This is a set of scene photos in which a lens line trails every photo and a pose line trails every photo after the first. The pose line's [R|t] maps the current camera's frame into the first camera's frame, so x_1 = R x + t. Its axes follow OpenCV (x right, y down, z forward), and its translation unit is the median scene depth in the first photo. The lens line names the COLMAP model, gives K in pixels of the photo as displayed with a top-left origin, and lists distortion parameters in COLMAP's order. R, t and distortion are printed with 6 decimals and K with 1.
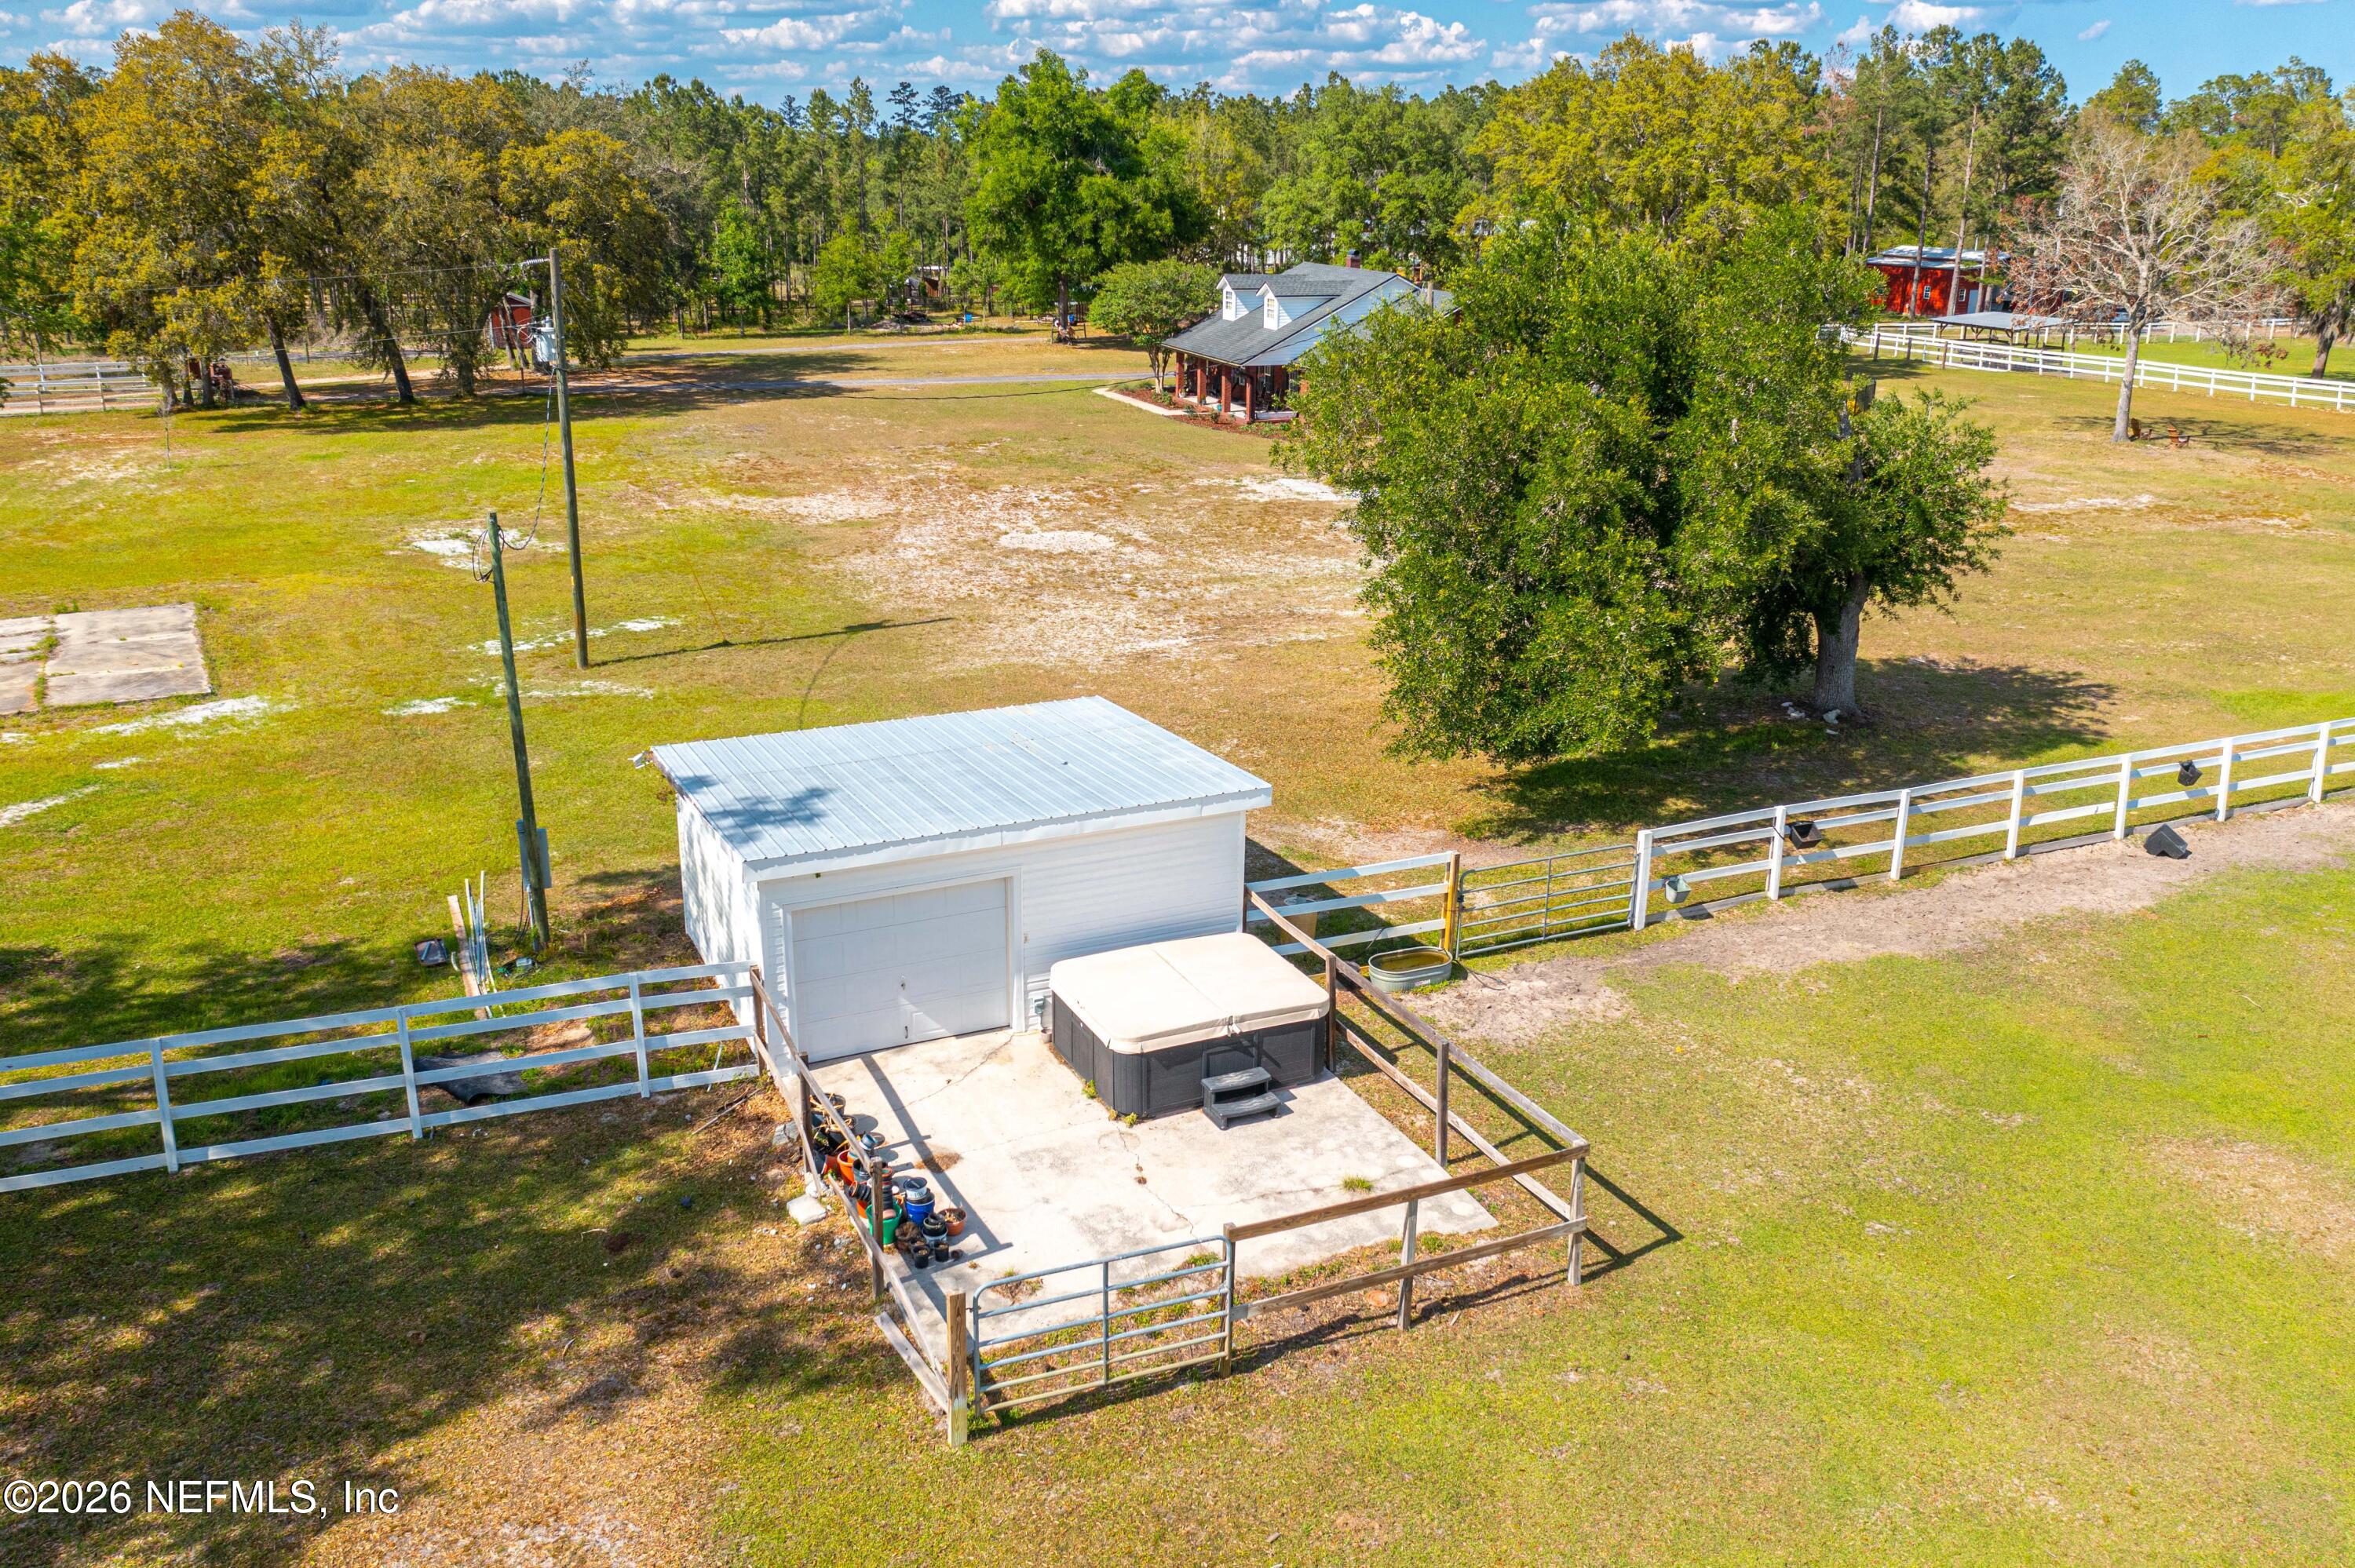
lens RADIAL K [[1865.1, 0, 1177.5], [0, 1865.1, 784.0], [0, 0, 1]] dist [-0.031752, 0.005024]
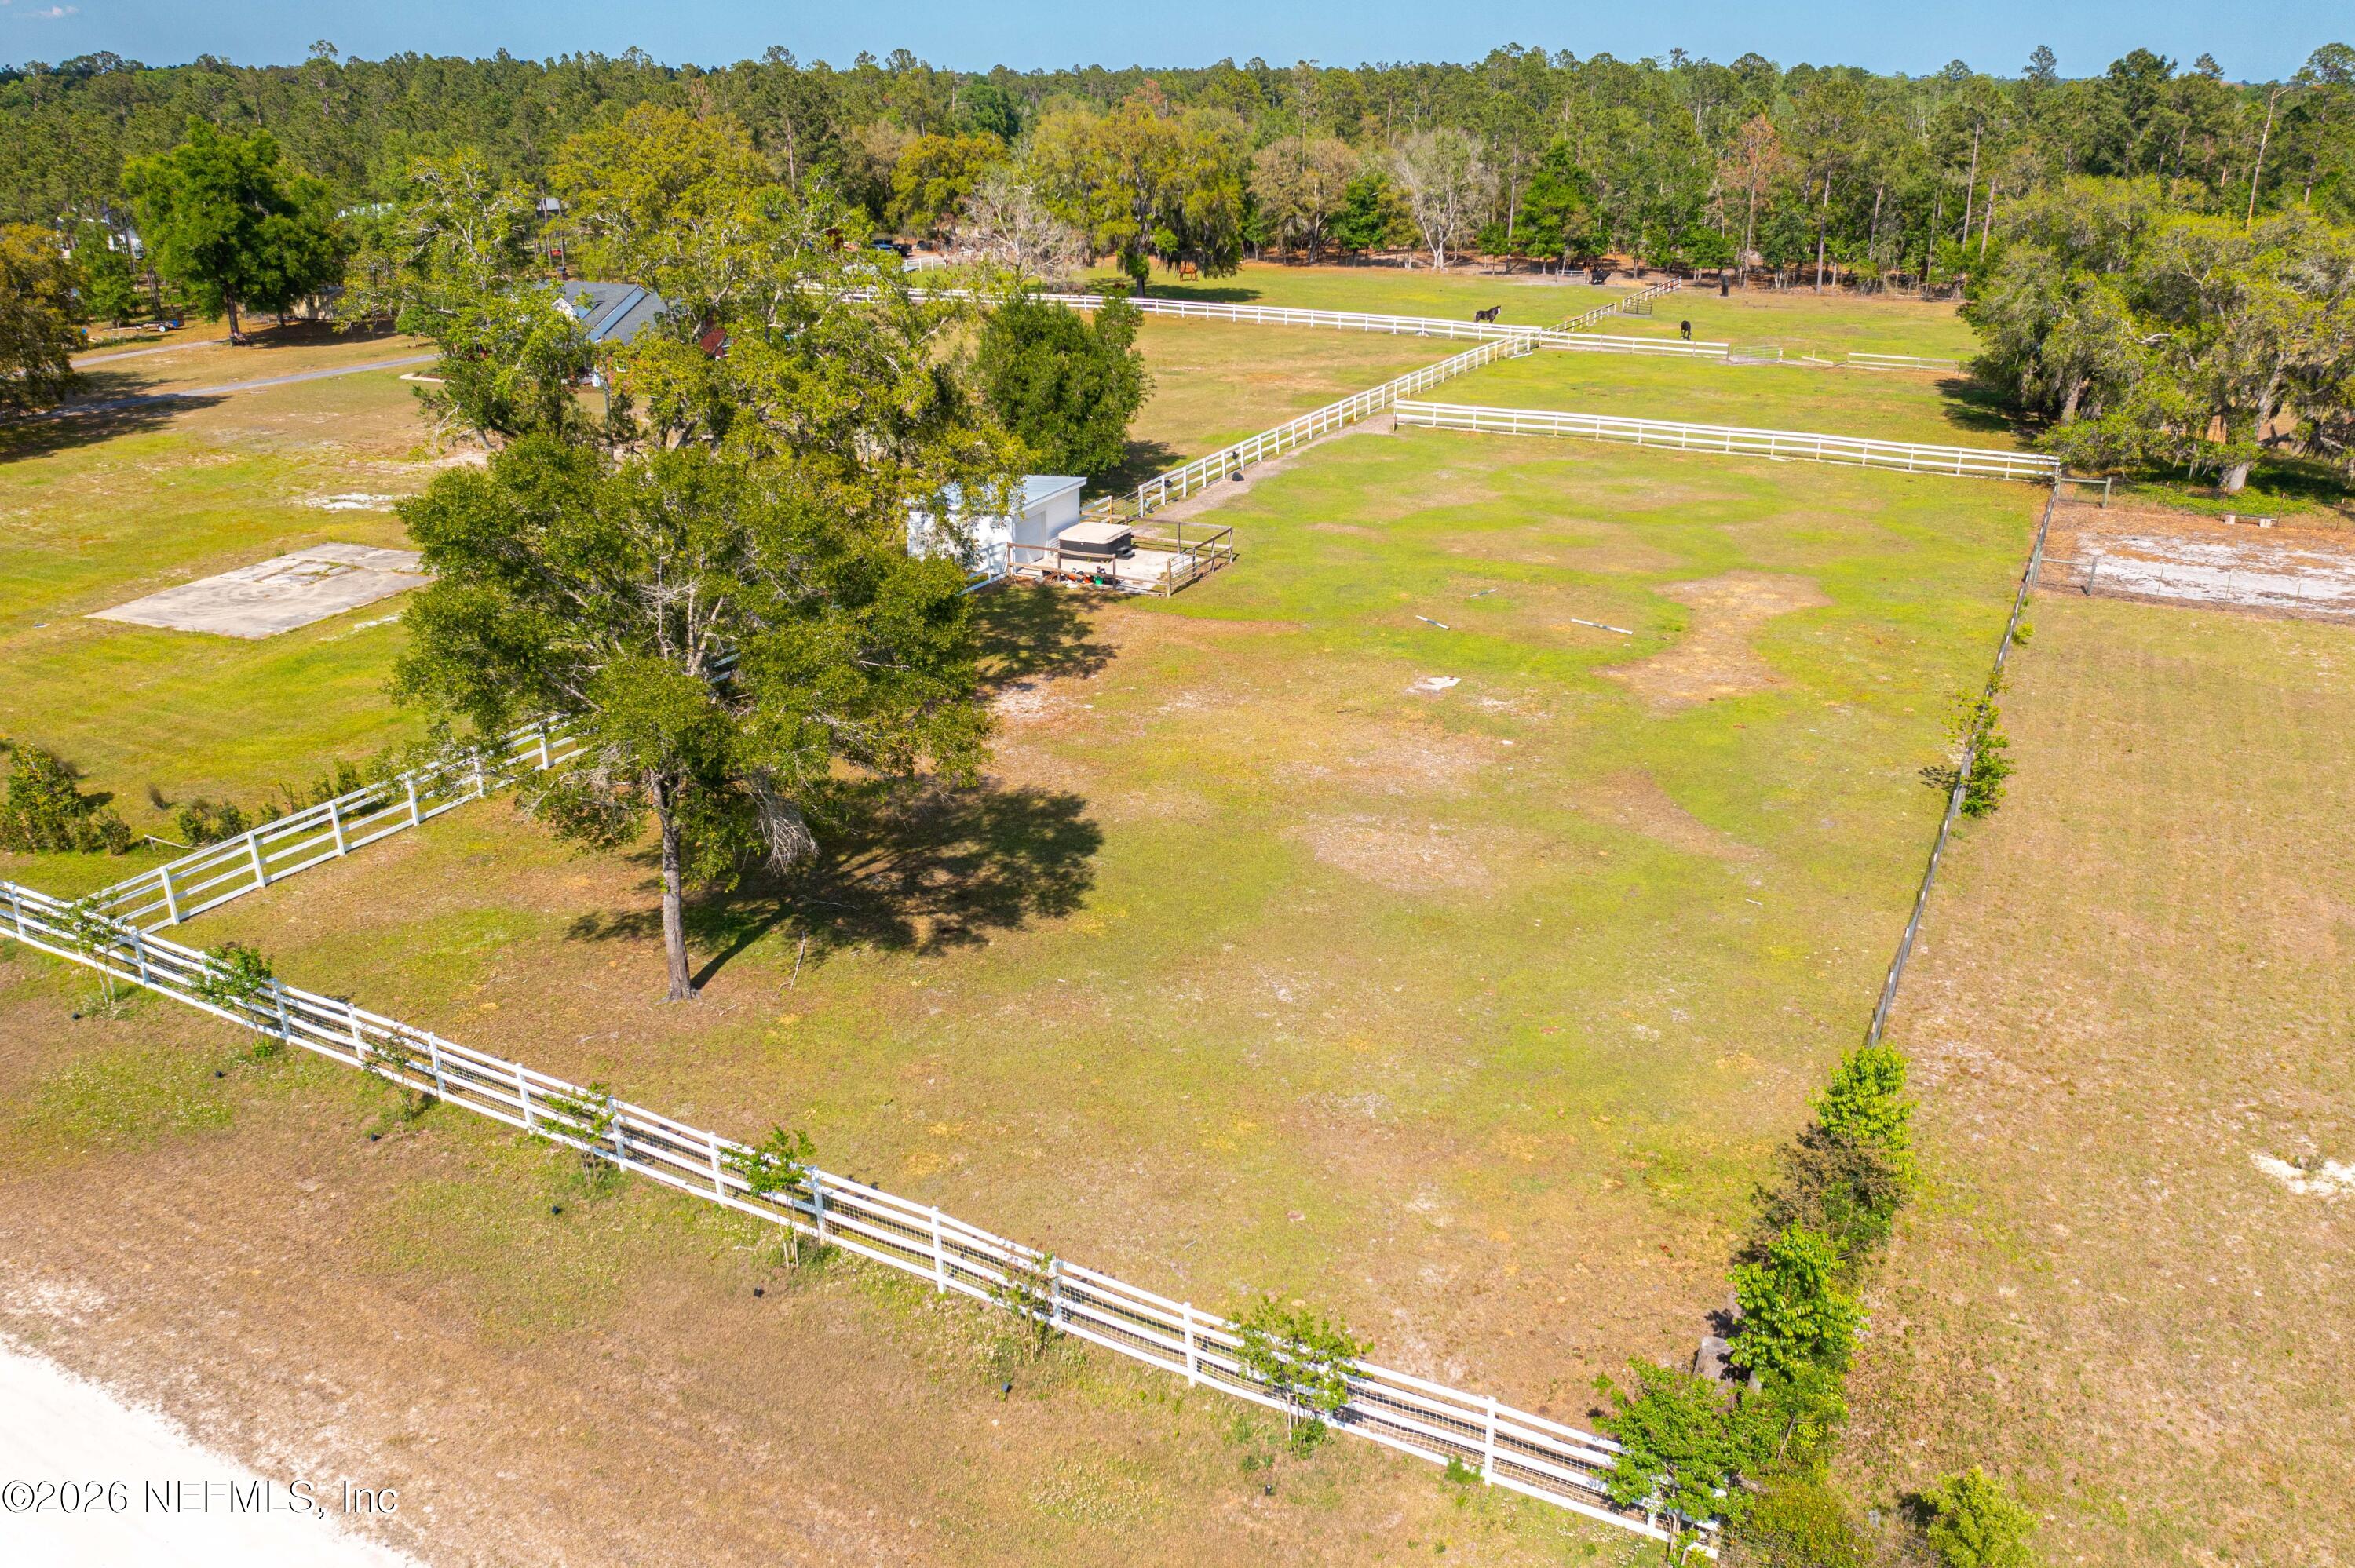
lens RADIAL K [[1825.8, 0, 1177.5], [0, 1825.8, 784.0], [0, 0, 1]] dist [-0.018841, 0.000062]
pose [[0.747839, -0.244375, 0.617267, -2.461150], [0.212456, 0.968984, 0.126223, 0.191856], [-0.628967, 0.036748, 0.776563, -2.077228]]
